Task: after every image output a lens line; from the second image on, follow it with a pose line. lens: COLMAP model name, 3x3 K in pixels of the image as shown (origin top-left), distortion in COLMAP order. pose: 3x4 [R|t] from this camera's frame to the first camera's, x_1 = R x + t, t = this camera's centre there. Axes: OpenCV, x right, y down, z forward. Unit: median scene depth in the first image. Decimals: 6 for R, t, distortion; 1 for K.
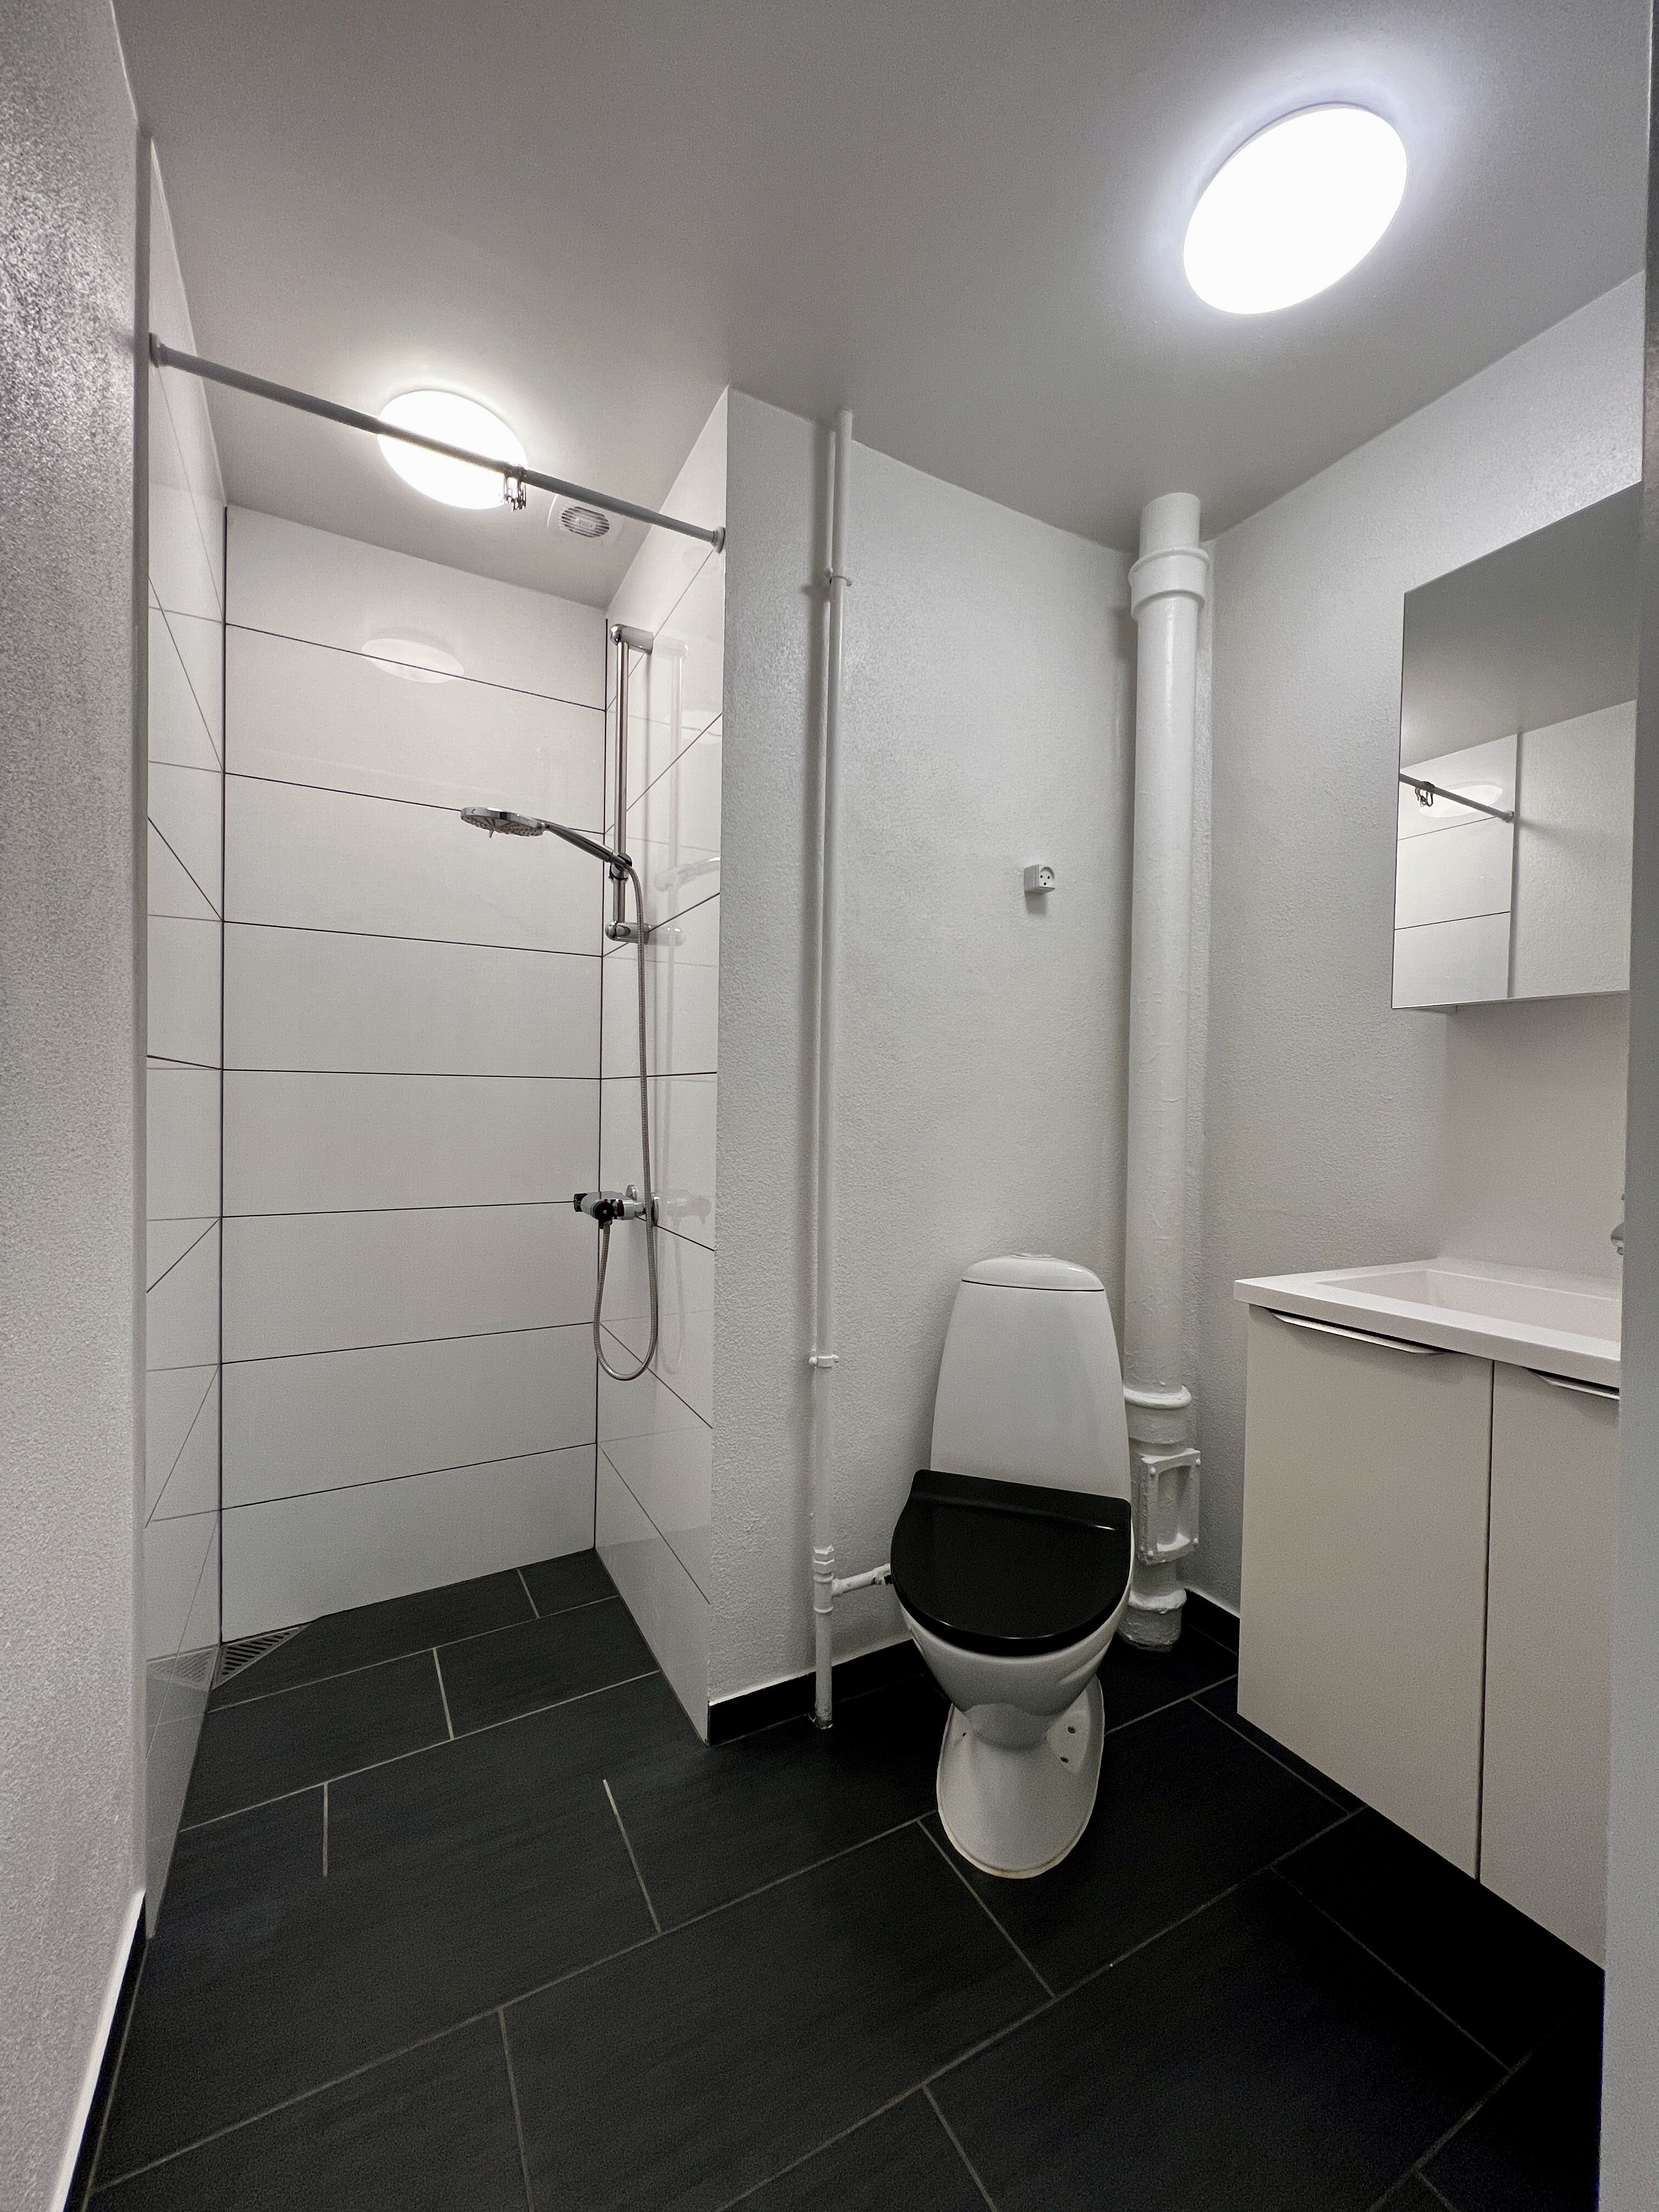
lens RADIAL K [[884.8, 0, 829.8], [0, 884.8, 1108.4], [0, 0, 1]] dist [0.001331, 0.000032]
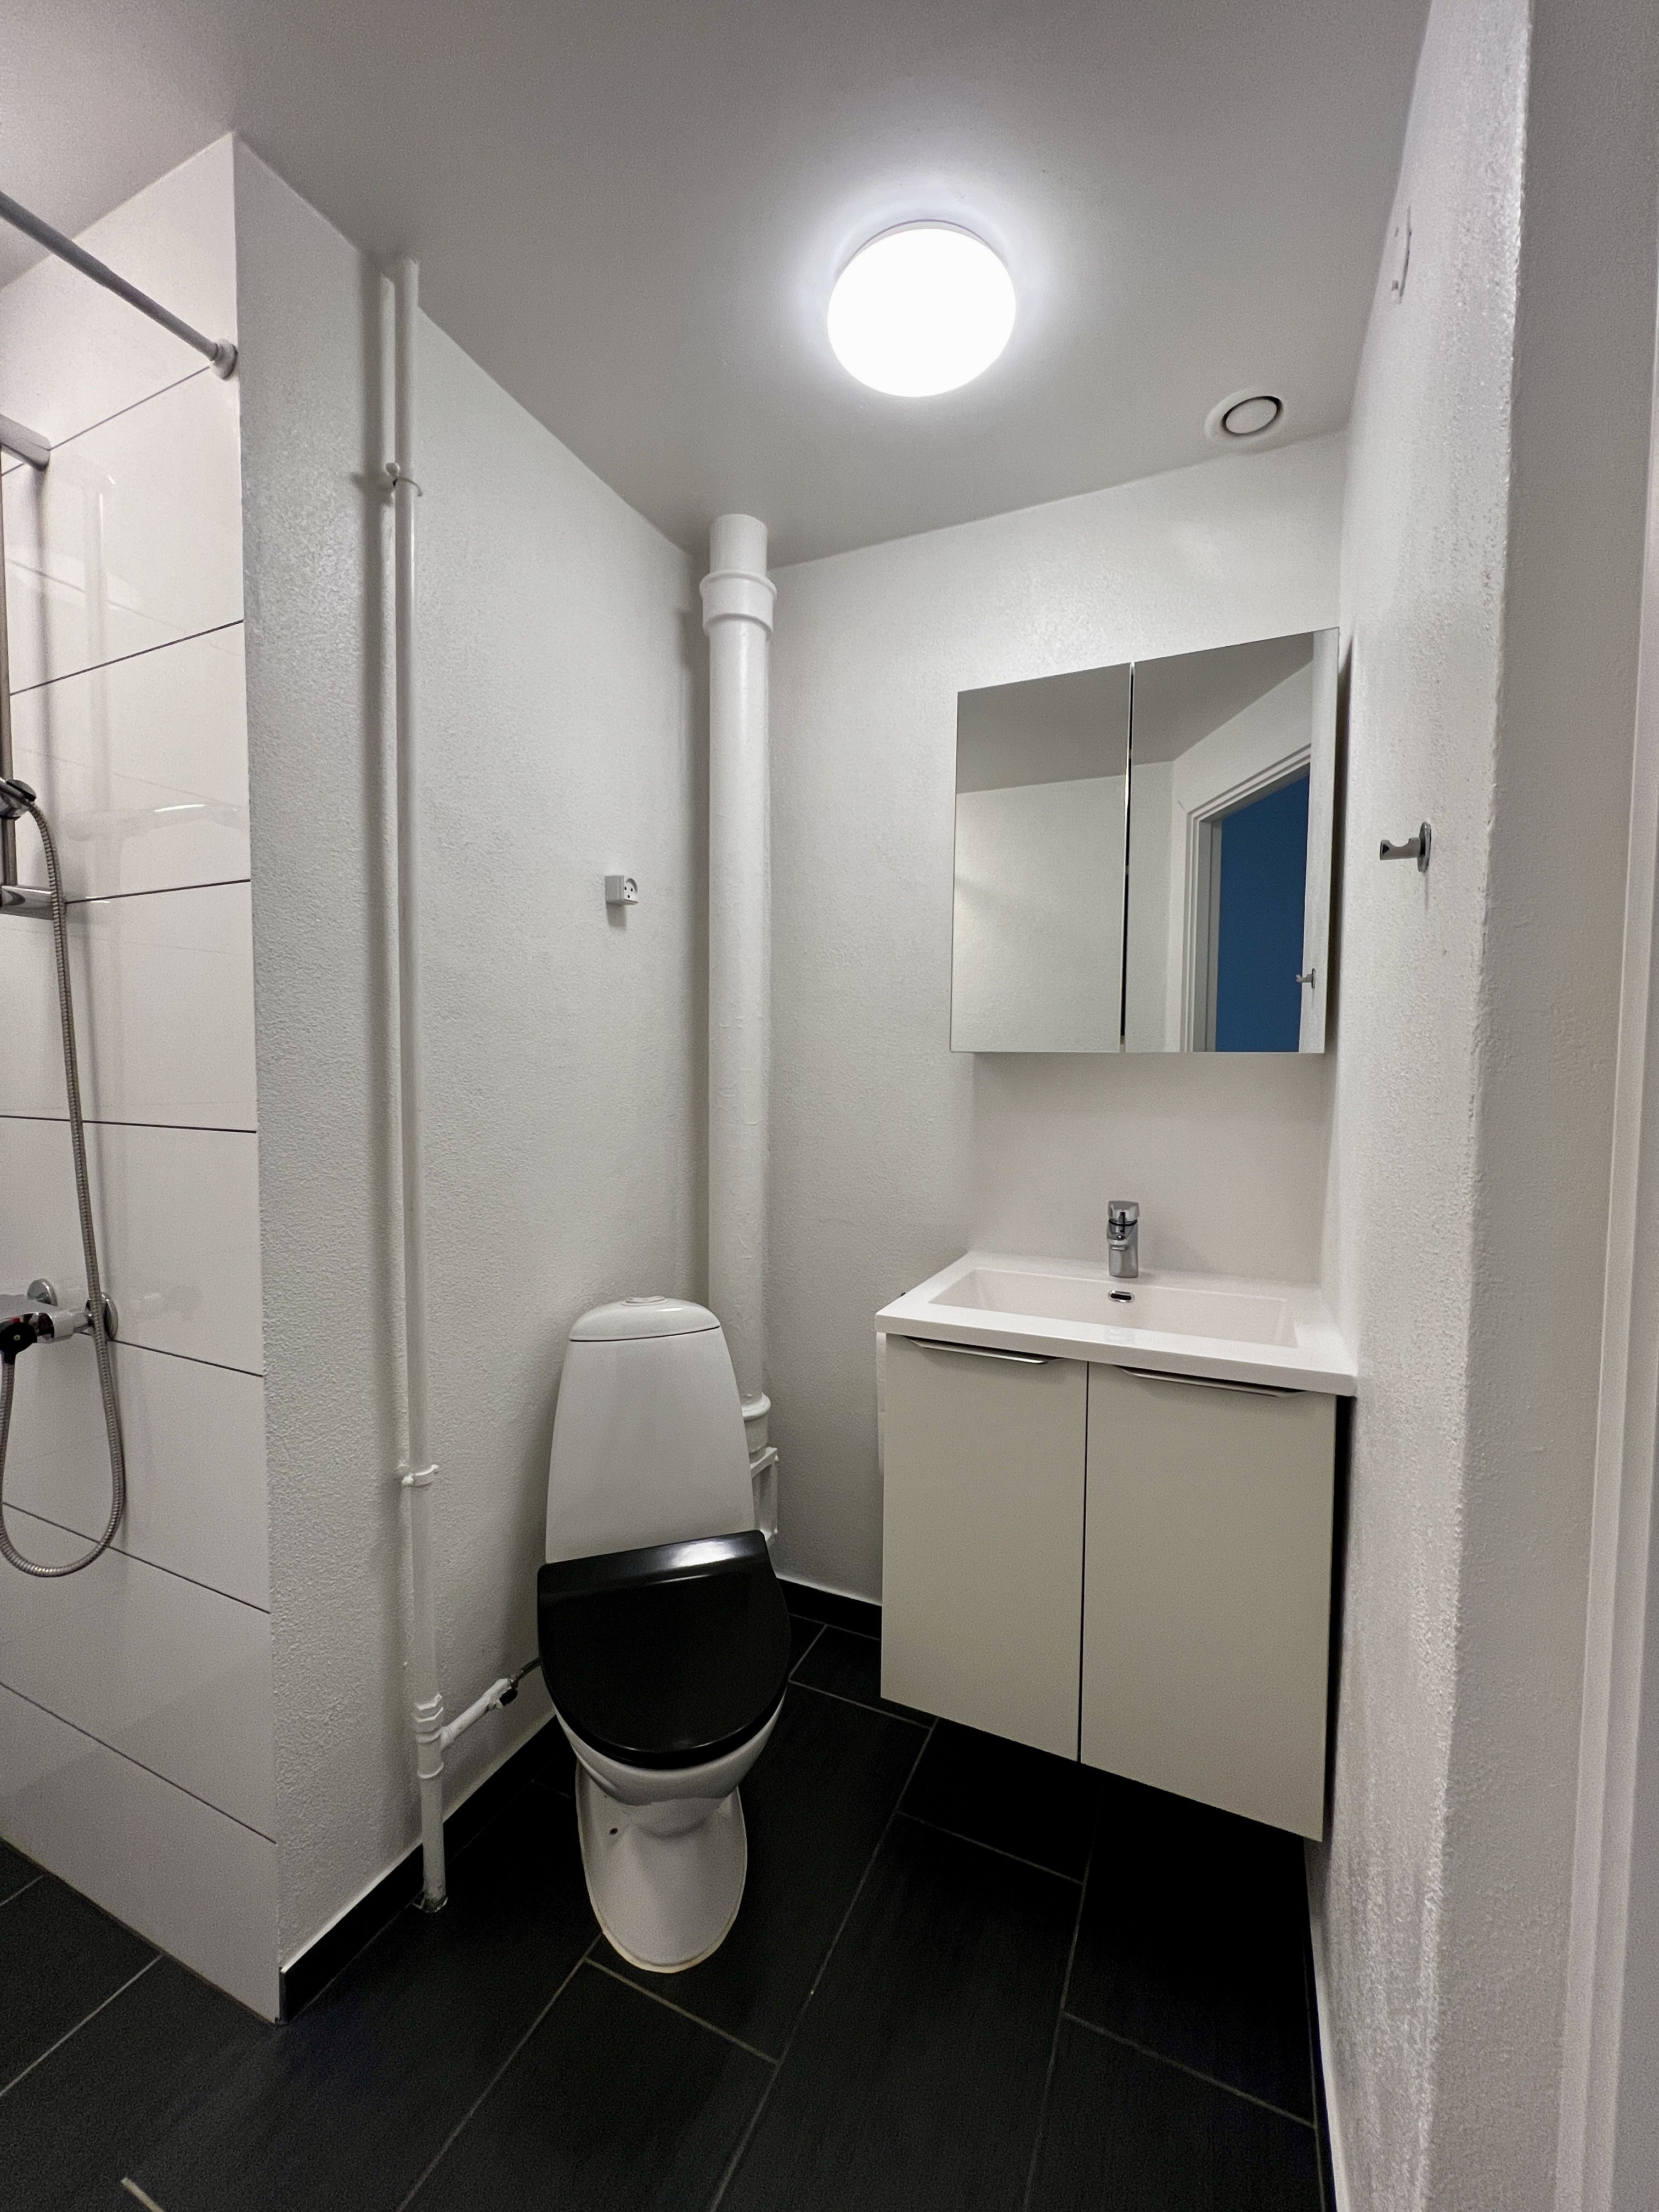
lens RADIAL K [[884.8, 0, 828.1], [0, 884.8, 1112.1], [0, 0, 1]] dist [0.001331, 0.000032]
pose [[0.800039, -0.040581, 0.598575, -0.176852], [0.009840, 0.998463, 0.054541, -0.086764], [-0.599868, -0.037745, 0.799208, 0.139248]]
